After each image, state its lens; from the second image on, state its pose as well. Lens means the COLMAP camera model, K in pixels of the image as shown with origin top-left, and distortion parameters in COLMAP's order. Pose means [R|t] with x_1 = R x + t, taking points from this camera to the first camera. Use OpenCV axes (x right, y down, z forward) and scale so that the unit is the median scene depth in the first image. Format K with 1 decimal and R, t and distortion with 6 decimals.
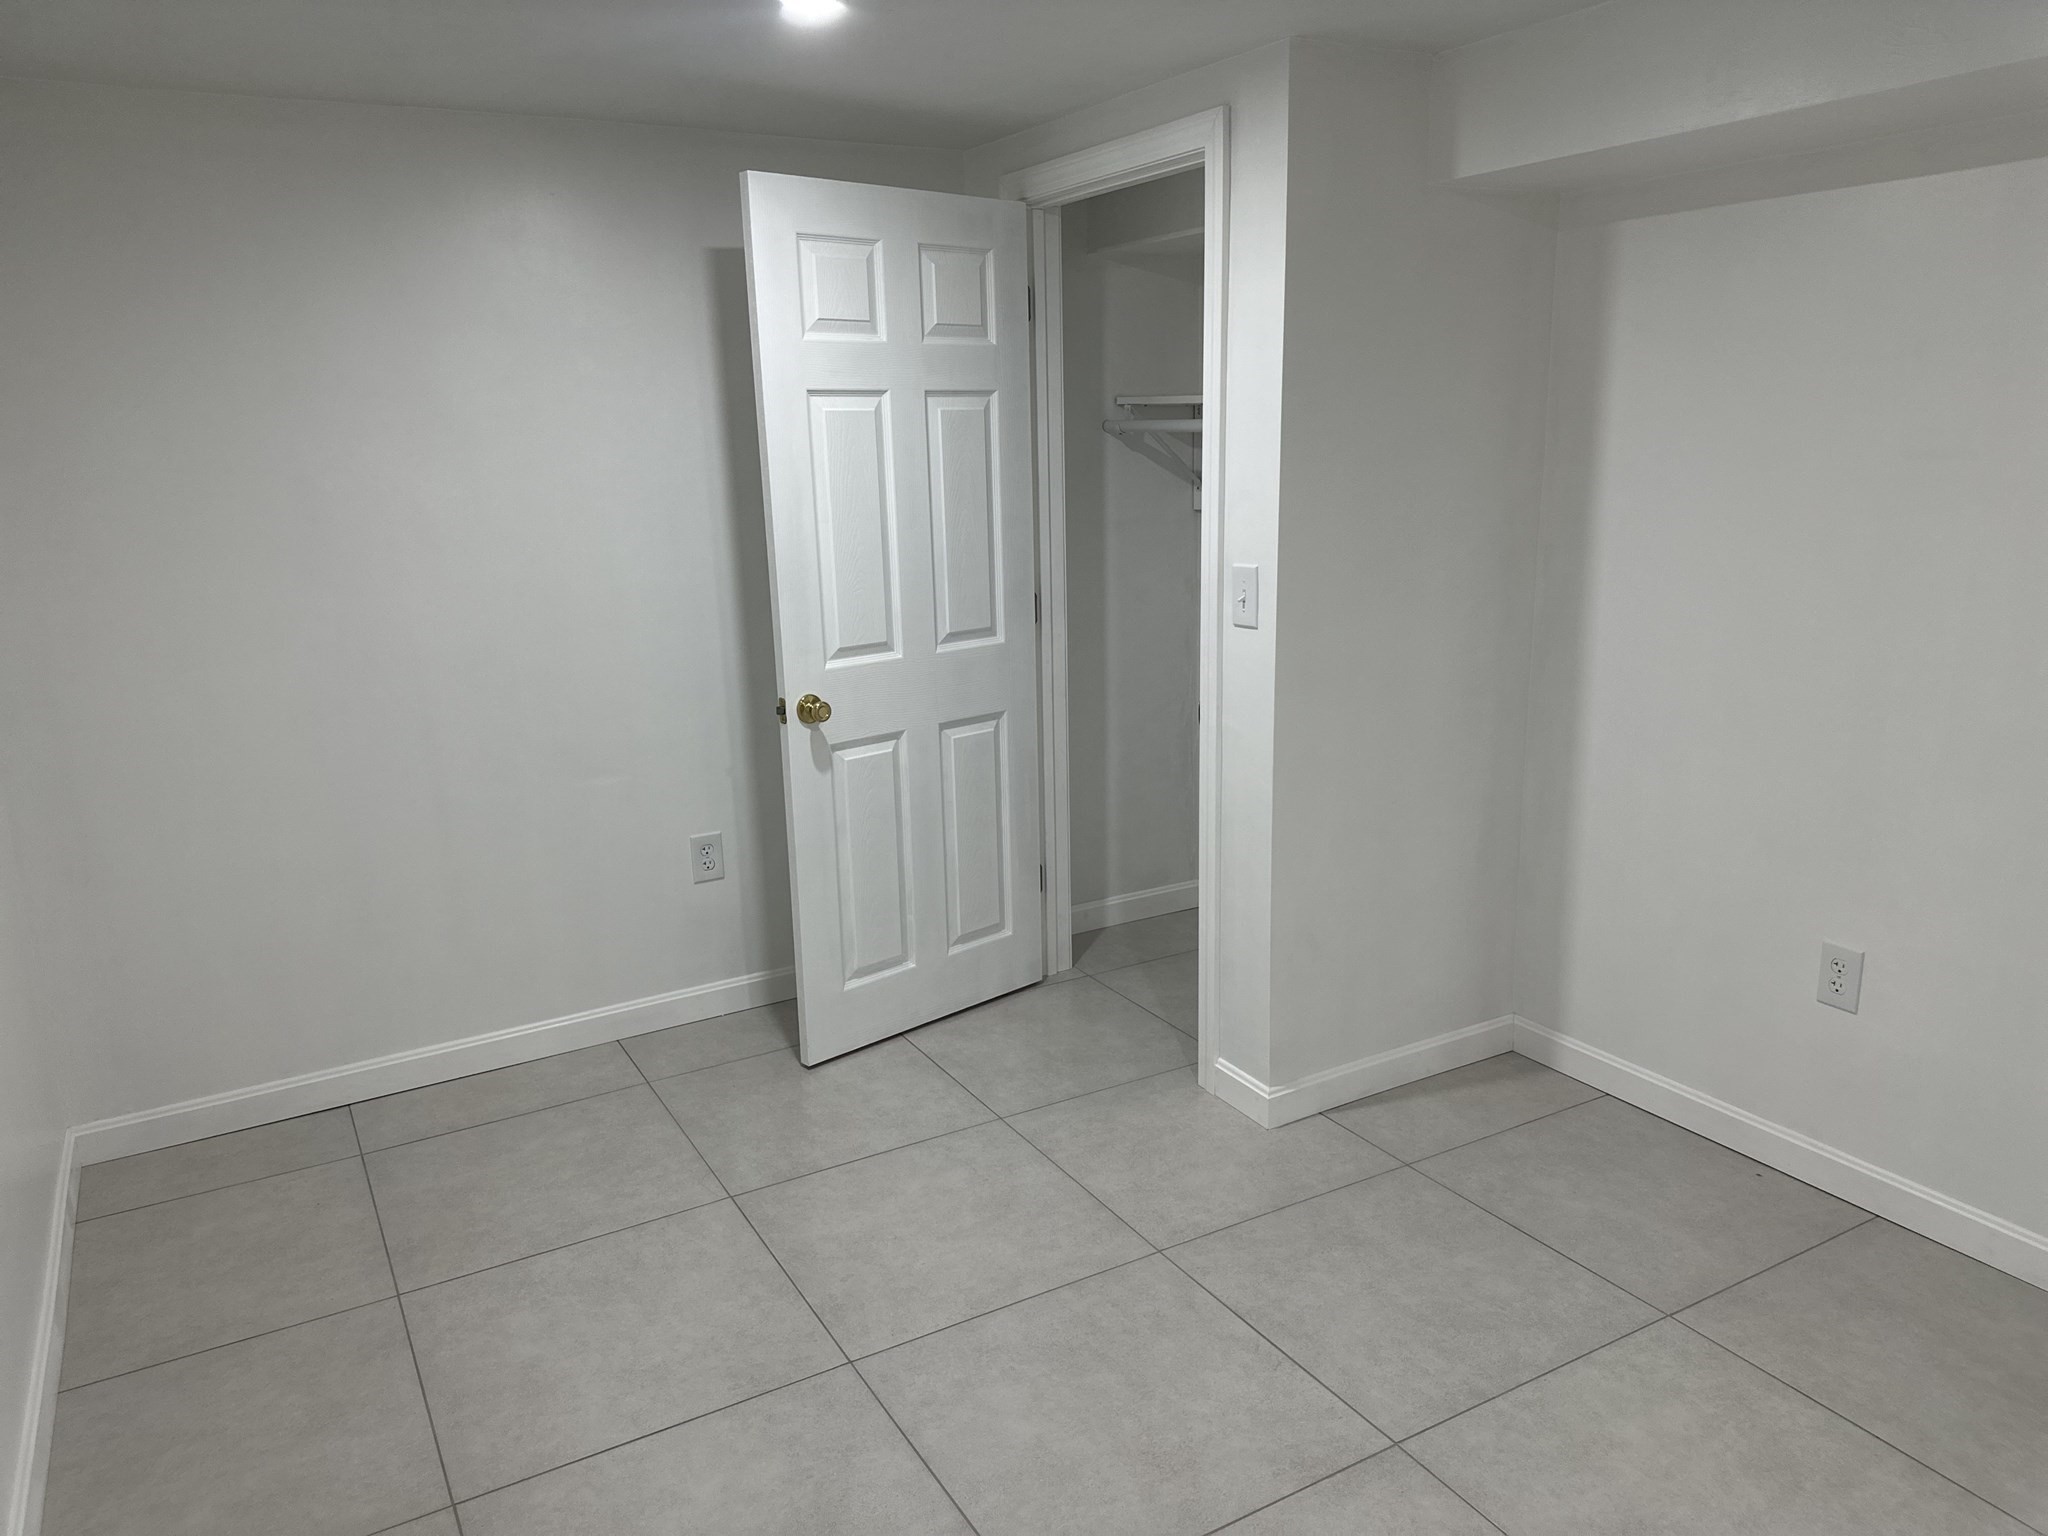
lens RADIAL K [[1453.6, 0, 1026.8], [0, 1453.6, 778.7], [0, 0, 1]] dist [0.073784, -0.037873]
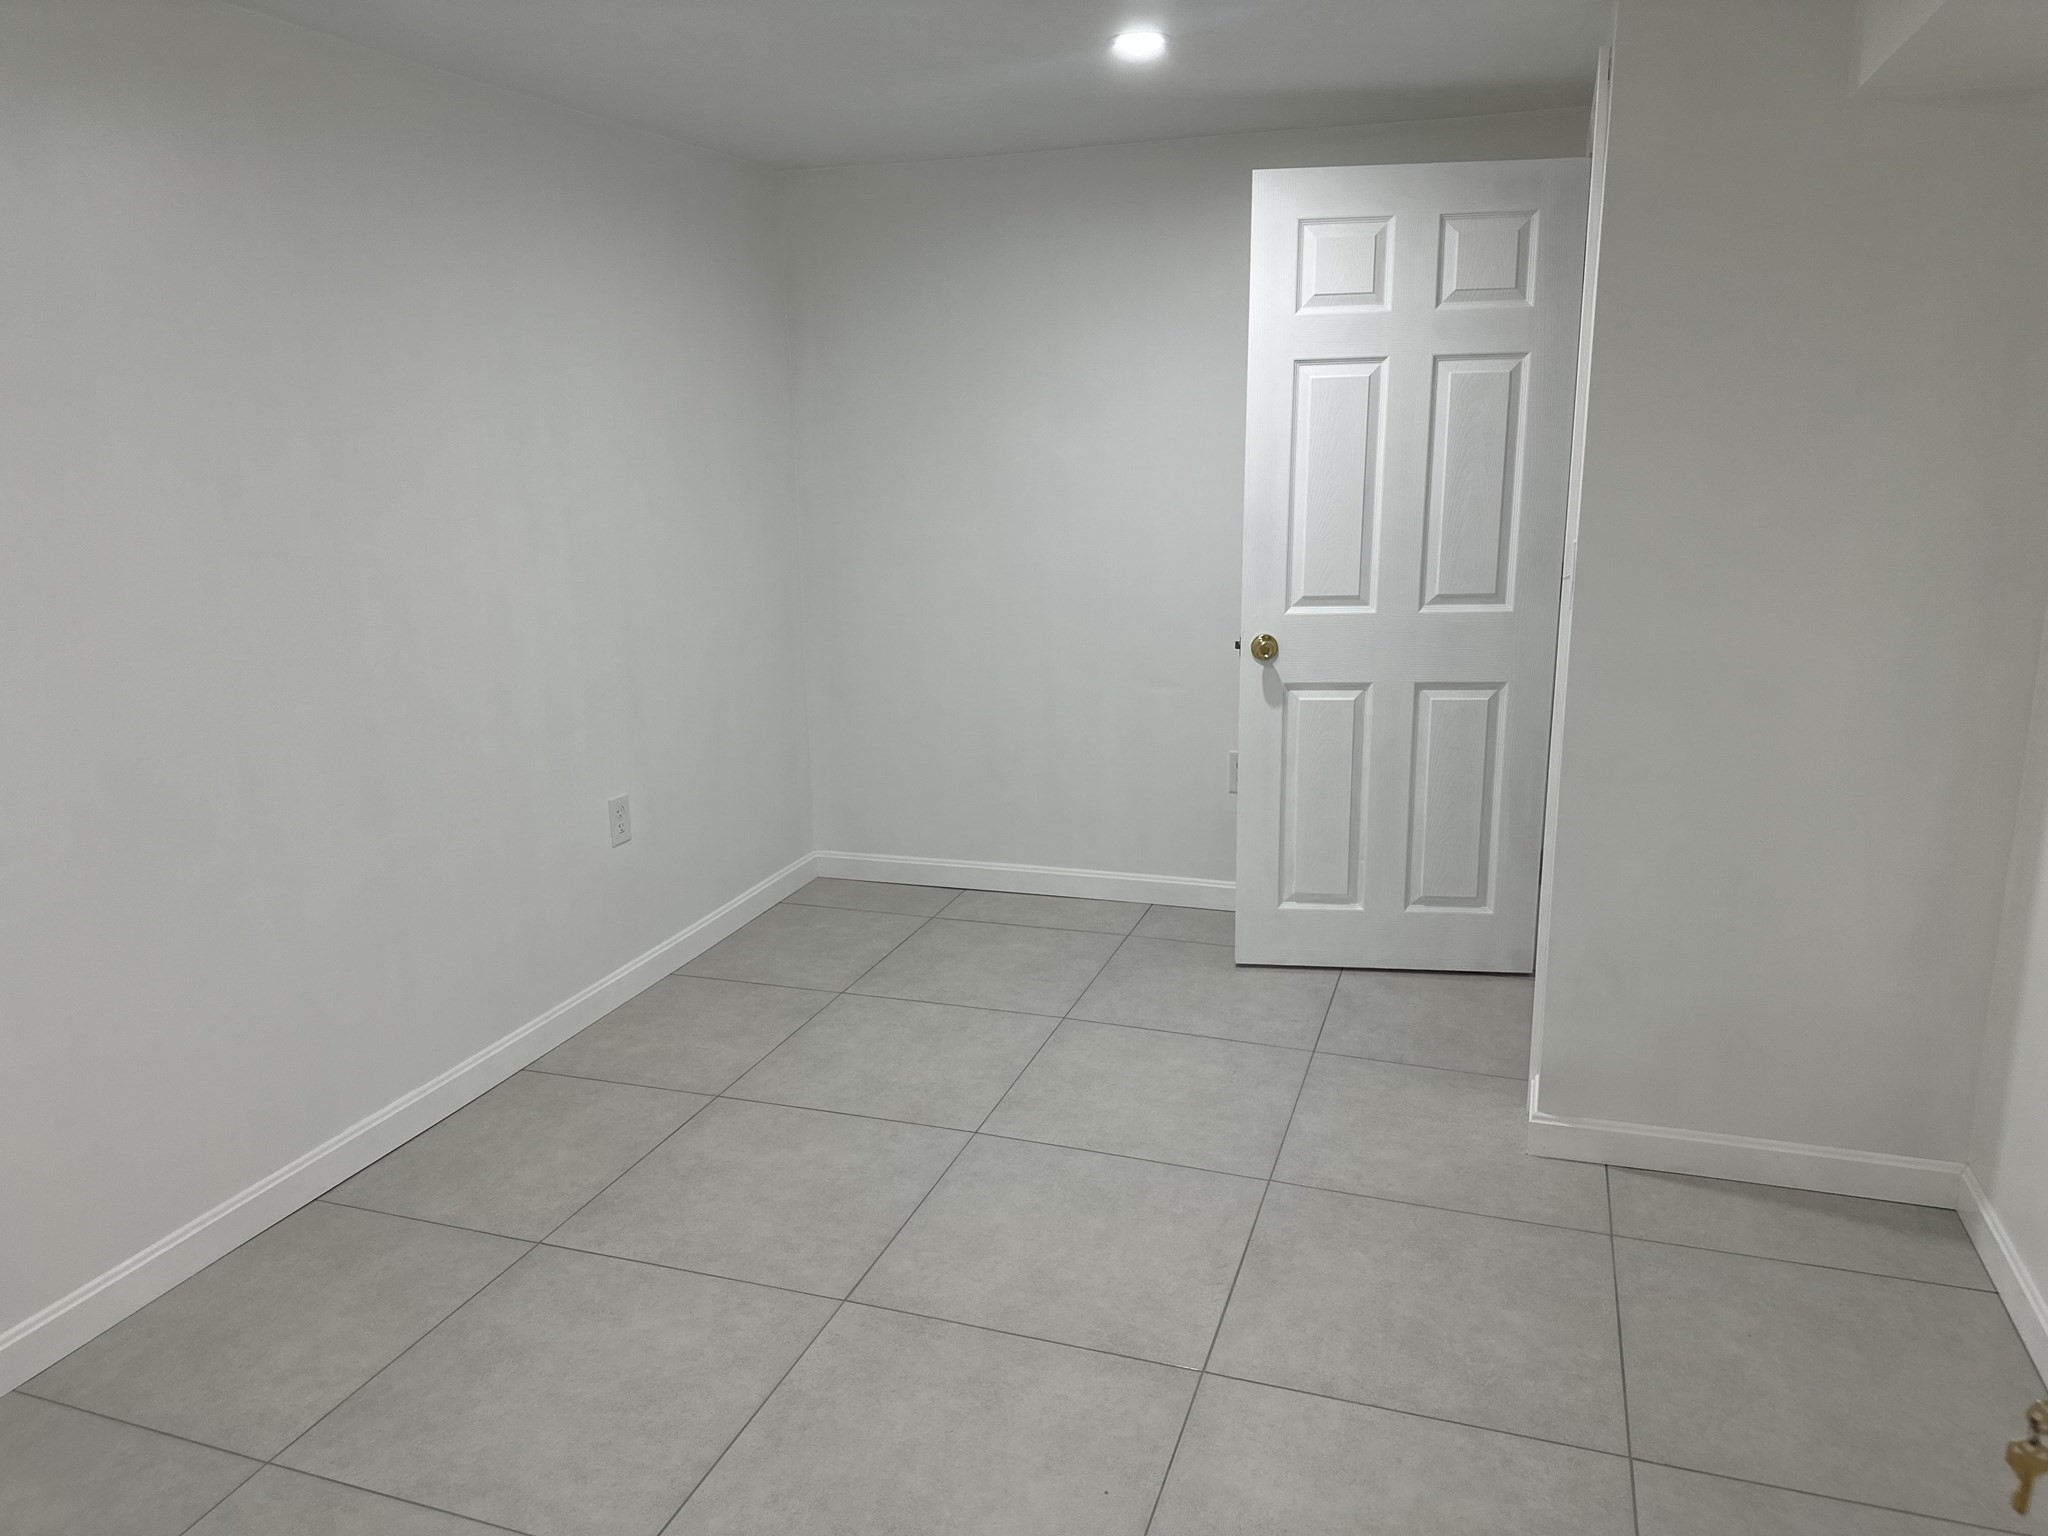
lens RADIAL K [[1453.6, 0, 1015.6], [0, 1453.6, 765.6], [0, 0, 1]] dist [0.073784, -0.037873]
pose [[0.647482, 0.184220, -0.739479, 0.564757], [-0.176651, 0.980195, 0.089513, -0.024686], [0.741324, 0.072671, 0.667202, 0.116430]]
